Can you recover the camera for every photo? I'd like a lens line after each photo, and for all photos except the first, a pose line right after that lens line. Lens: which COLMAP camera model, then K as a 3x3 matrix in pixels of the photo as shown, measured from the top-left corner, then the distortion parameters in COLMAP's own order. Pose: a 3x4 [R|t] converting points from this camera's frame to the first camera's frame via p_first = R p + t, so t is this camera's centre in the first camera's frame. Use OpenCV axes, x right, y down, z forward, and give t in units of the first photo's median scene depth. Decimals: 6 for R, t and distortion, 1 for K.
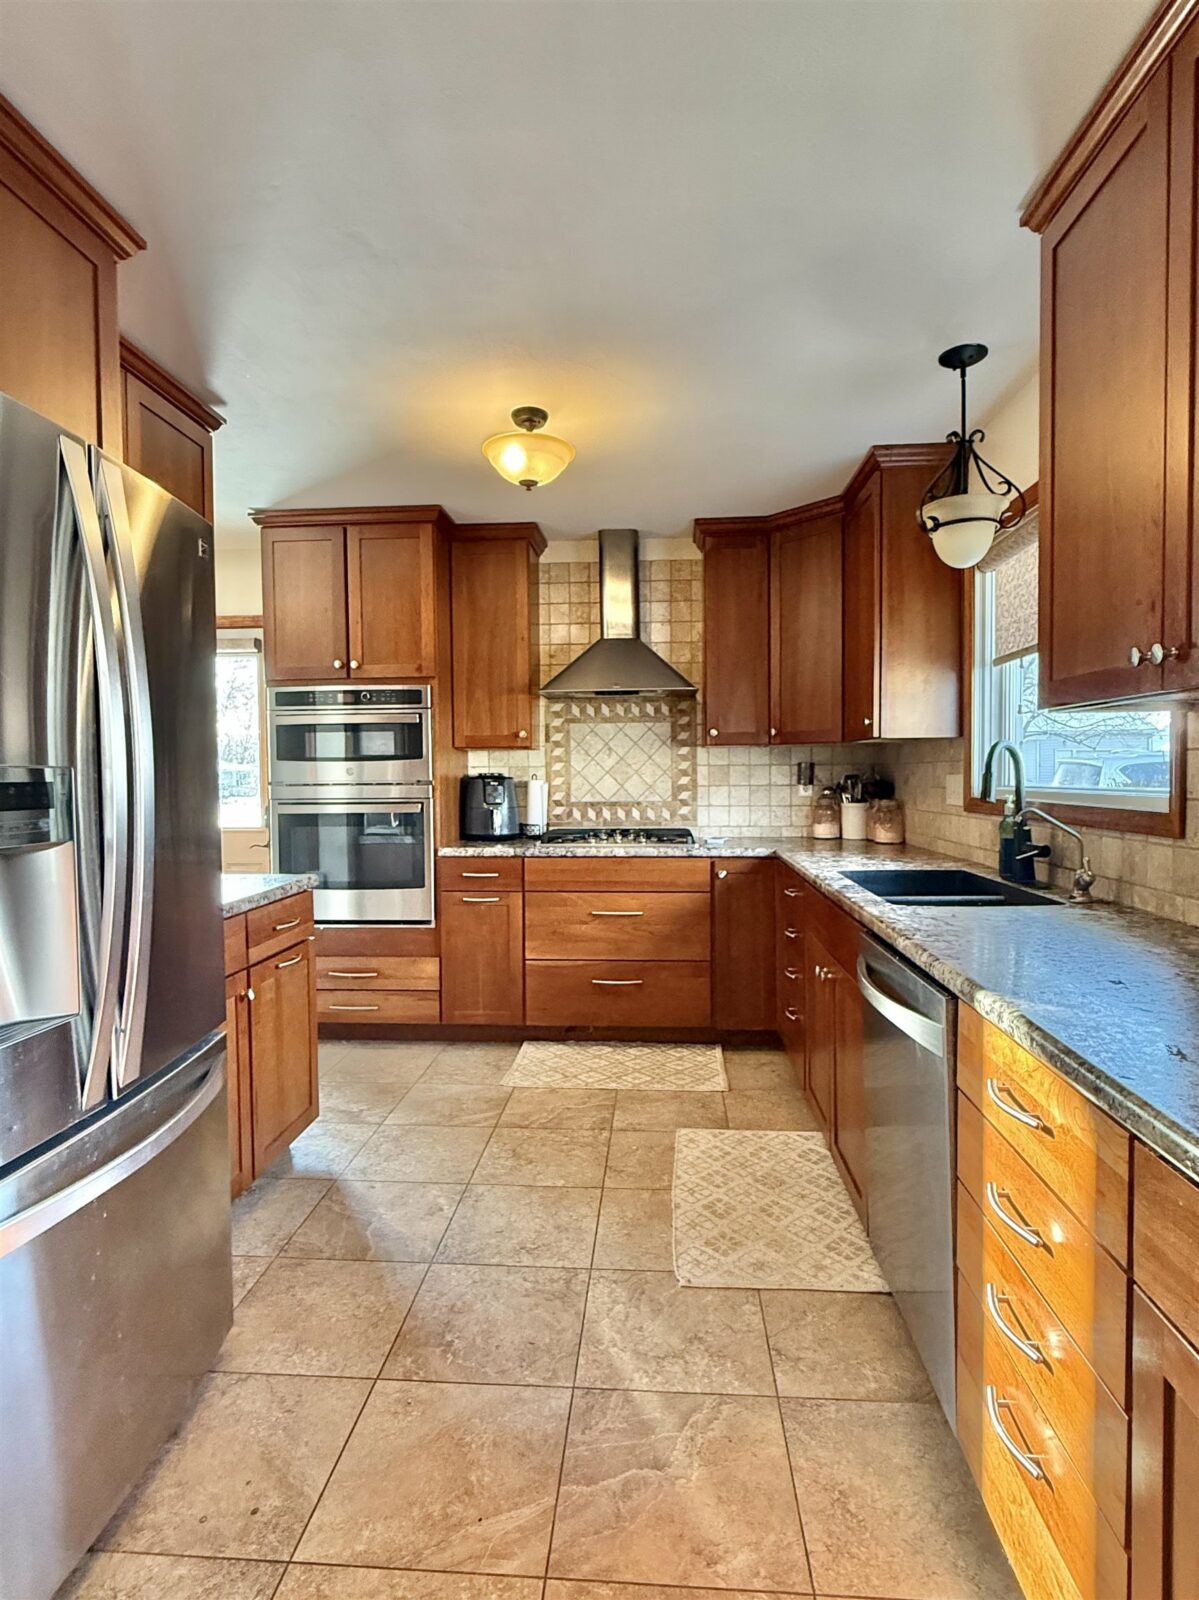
lens RADIAL K [[840.1, 0, 605.3], [0, 840.1, 804.7], [0, 0, 1]] dist [0.002392, -0.000423]
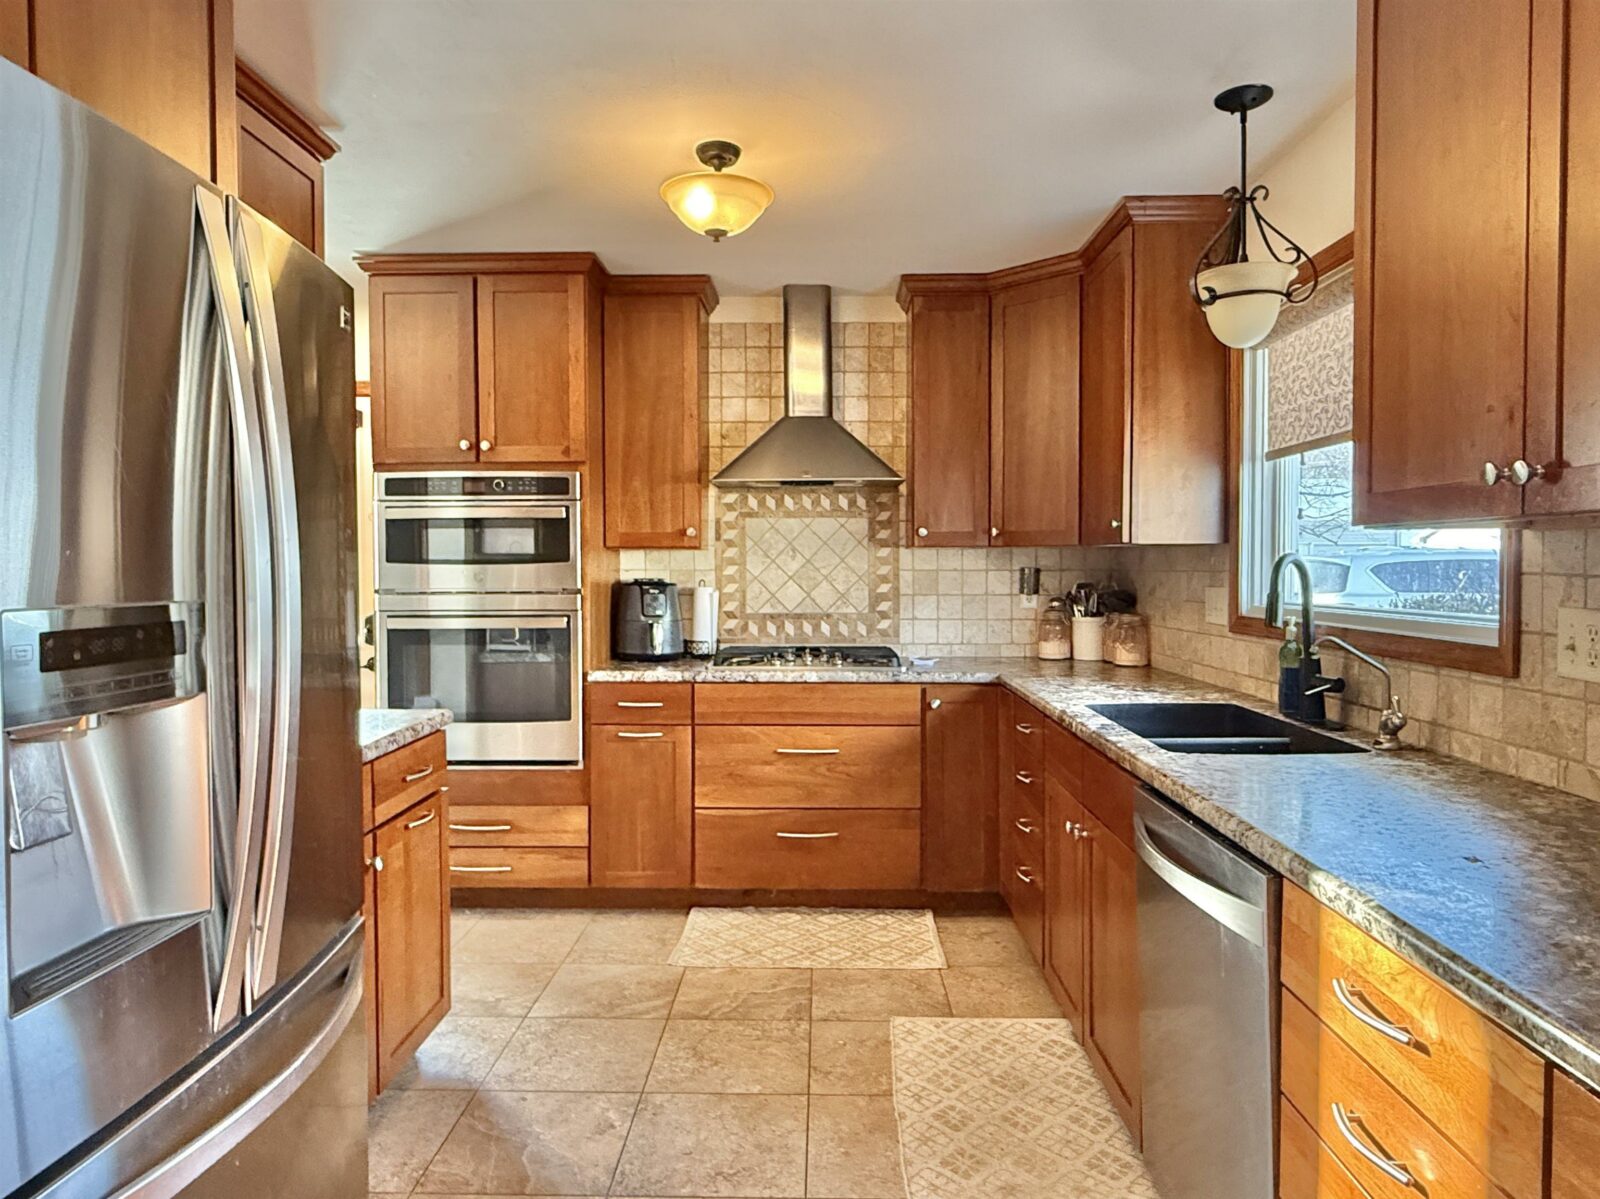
lens RADIAL K [[1018.1, 0, 802.5], [0, 1018.1, 595.0], [0, 0, 1]] dist [0.000486, -0.001074]
pose [[0.998717, 0.004873, 0.050404, -0.053086], [-0.004447, 0.999953, -0.008573, -0.019322], [-0.050443, 0.008338, 0.998692, 0.004763]]
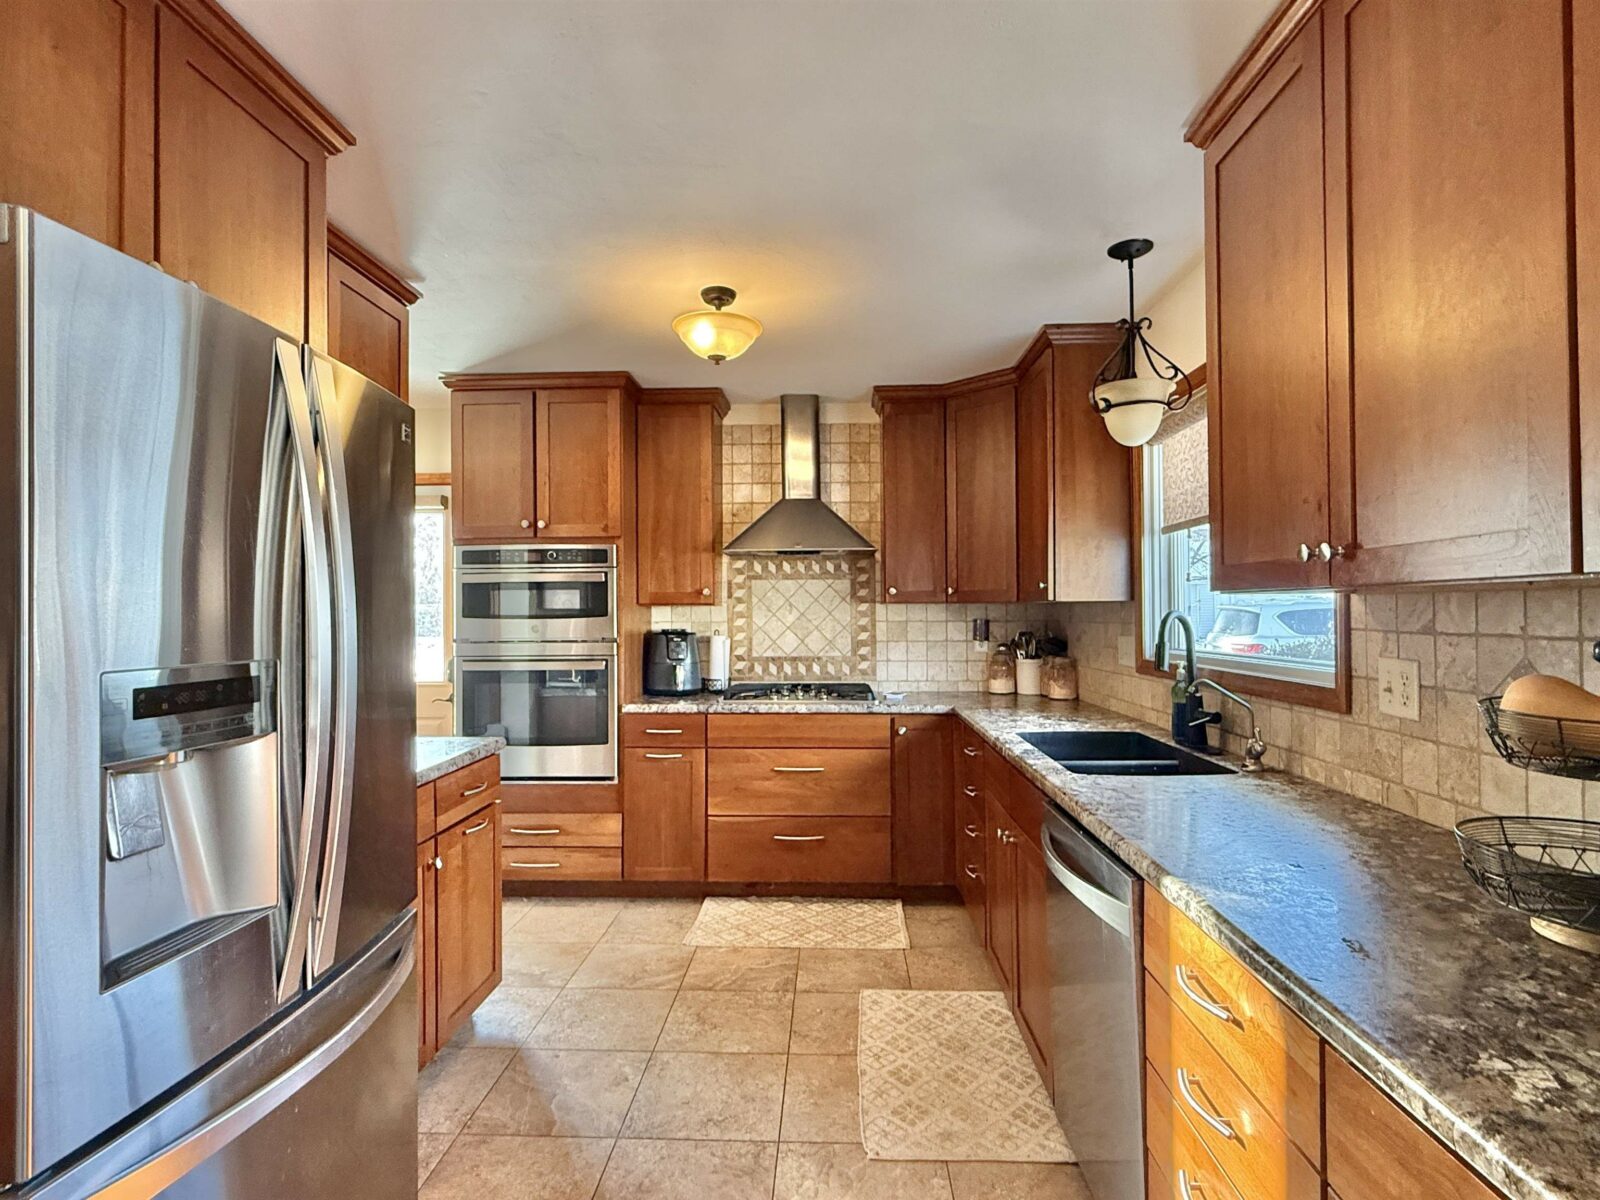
lens RADIAL K [[825.8, 0, 803.3], [0, 825.8, 606.3], [0, 0, 1]] dist [0.000910, 0.000260]
pose [[0.999550, 0.002756, 0.029860, -0.013941], [-0.001399, 0.998969, -0.045386, -0.028163], [-0.029954, 0.045323, 0.998523, -0.006766]]
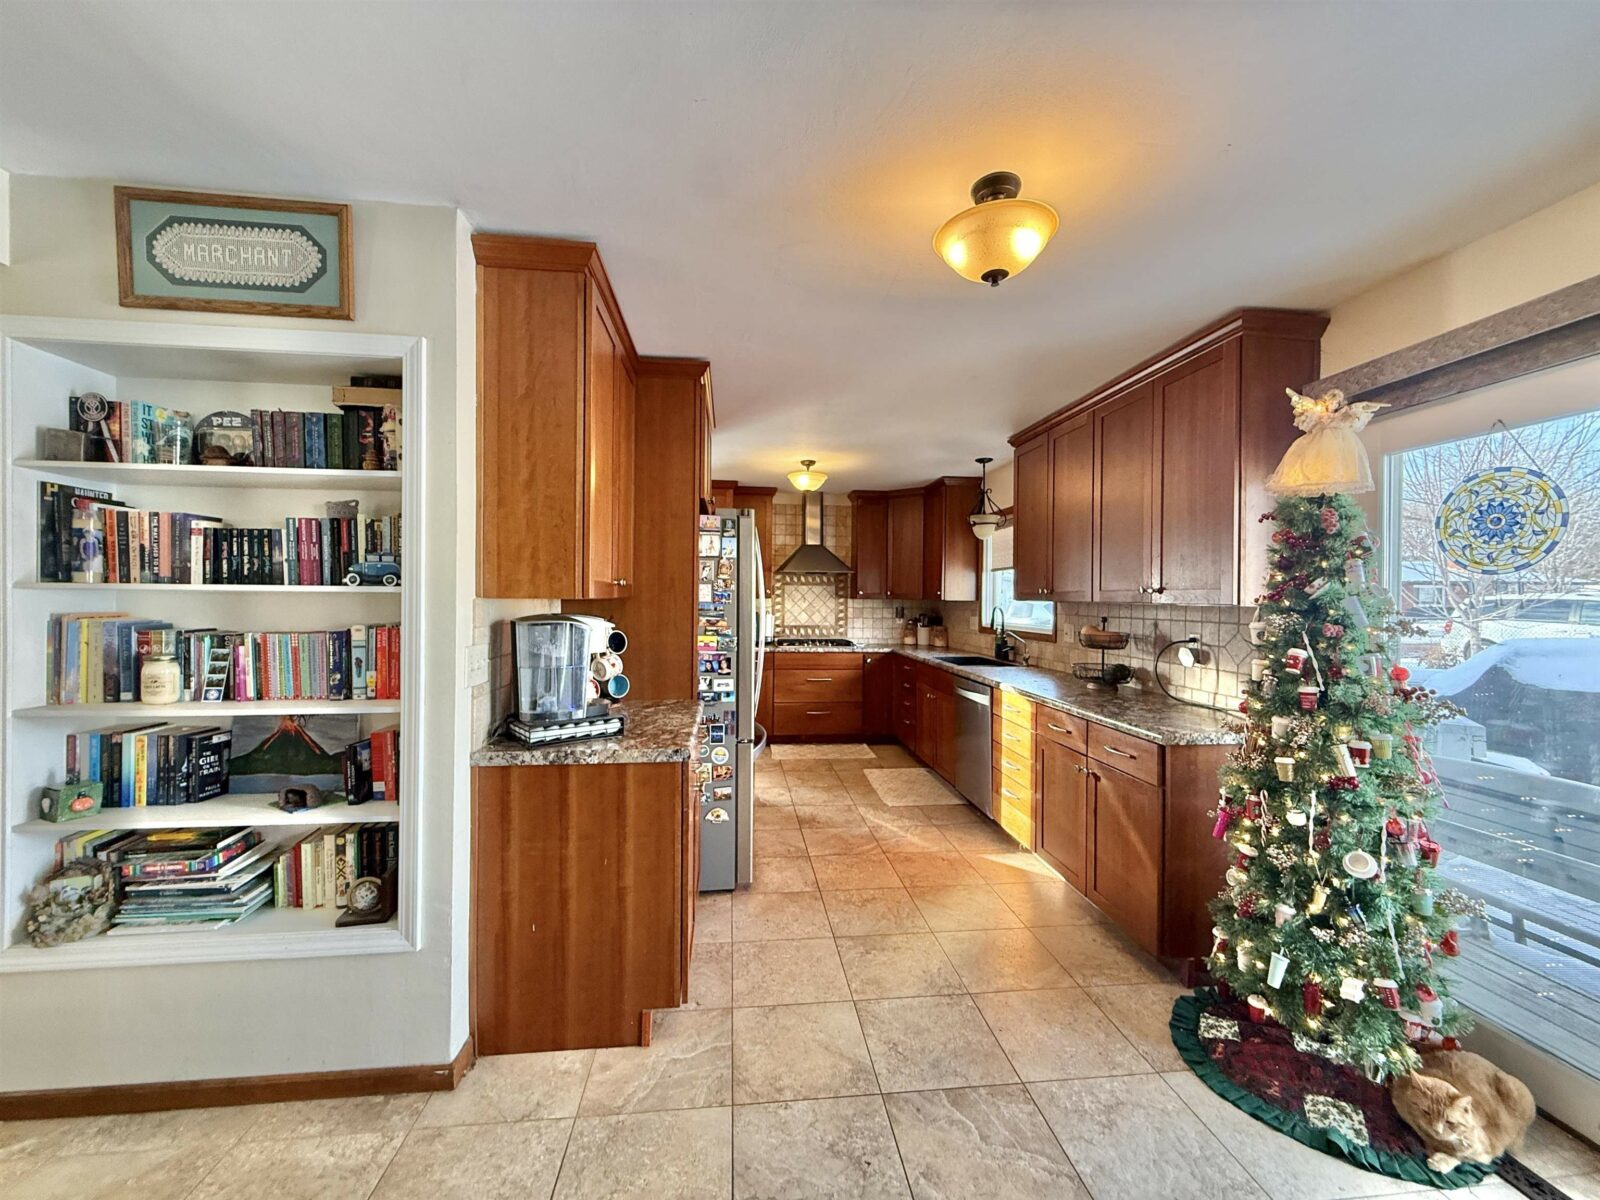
lens RADIAL K [[643.1, 0, 798.3], [0, 643.1, 605.4], [0, 0, 1]] dist [0.000341, 0.000001]
pose [[0.983407, 0.015581, 0.180745, -0.409595], [-0.010820, 0.999569, -0.027297, -0.013126], [-0.181093, 0.024888, 0.983151, -0.703199]]
